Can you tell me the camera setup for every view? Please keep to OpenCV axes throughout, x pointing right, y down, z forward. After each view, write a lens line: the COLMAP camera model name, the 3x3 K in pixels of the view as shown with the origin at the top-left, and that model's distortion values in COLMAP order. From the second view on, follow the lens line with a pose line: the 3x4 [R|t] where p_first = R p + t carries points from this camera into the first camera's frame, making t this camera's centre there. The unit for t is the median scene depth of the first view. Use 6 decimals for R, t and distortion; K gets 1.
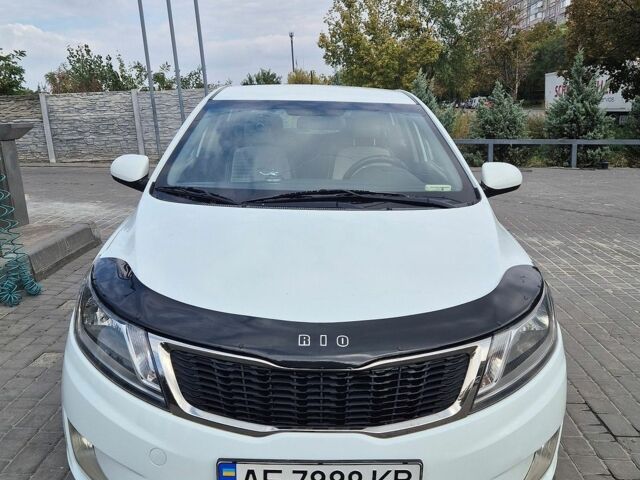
lens RADIAL K [[564.5, 0, 320.0], [0, 564.5, 240.0], [0, 0, 1]] dist [0.089434, -0.084299]
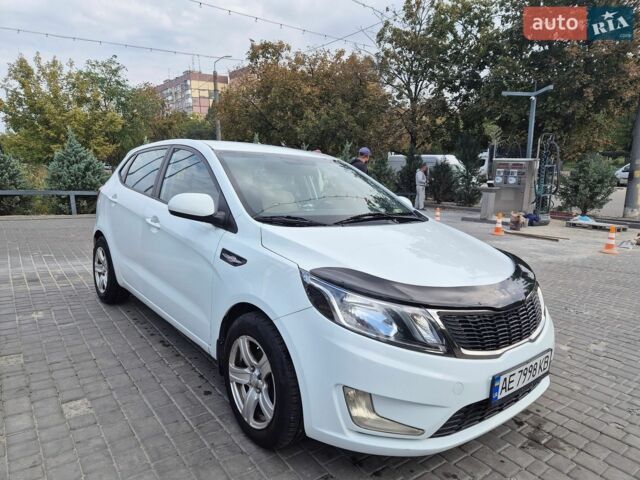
lens RADIAL K [[426.7, 0, 315.9], [0, 426.7, 244.2], [0, 0, 1]] dist [0.078616, -0.068585]
pose [[0.787629, -0.079912, 0.610946, -0.715265], [0.117148, 0.992889, -0.021156, -0.001297], [-0.604911, 0.088234, 0.791389, 0.191836]]
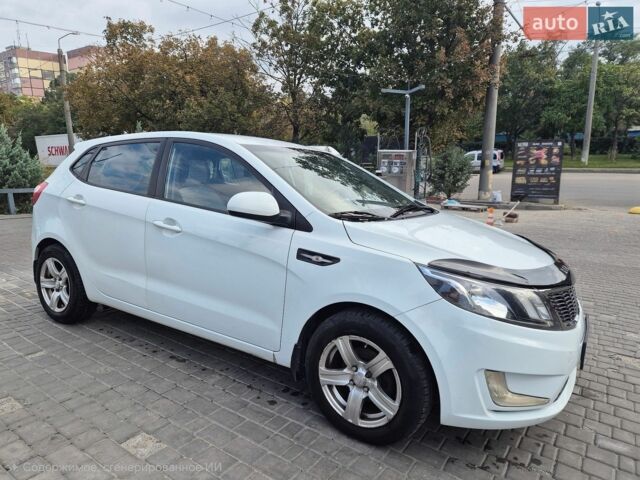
lens RADIAL K [[424.8, 0, 316.3], [0, 424.8, 239.0], [0, 0, 1]] dist [0.074941, -0.065115]
pose [[0.563717, -0.130972, 0.815518, -0.982897], [0.178480, 0.983337, 0.034551, -0.073652], [-0.806454, 0.126077, 0.577700, 0.489266]]
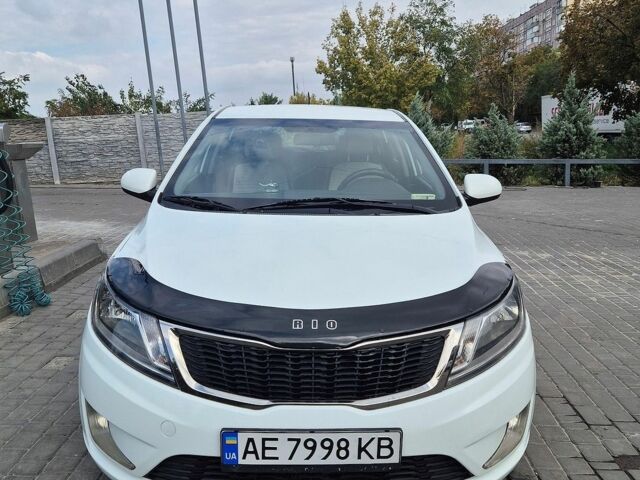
lens RADIAL K [[564.5, 0, 320.0], [0, 564.5, 240.0], [0, 0, 1]] dist [0.089434, -0.084299]
pose [[0.999988, -0.004731, -0.001111, 0.011056], [0.004685, 0.999250, -0.038430, 0.031316], [0.001292, 0.038424, 0.999261, -0.081488]]
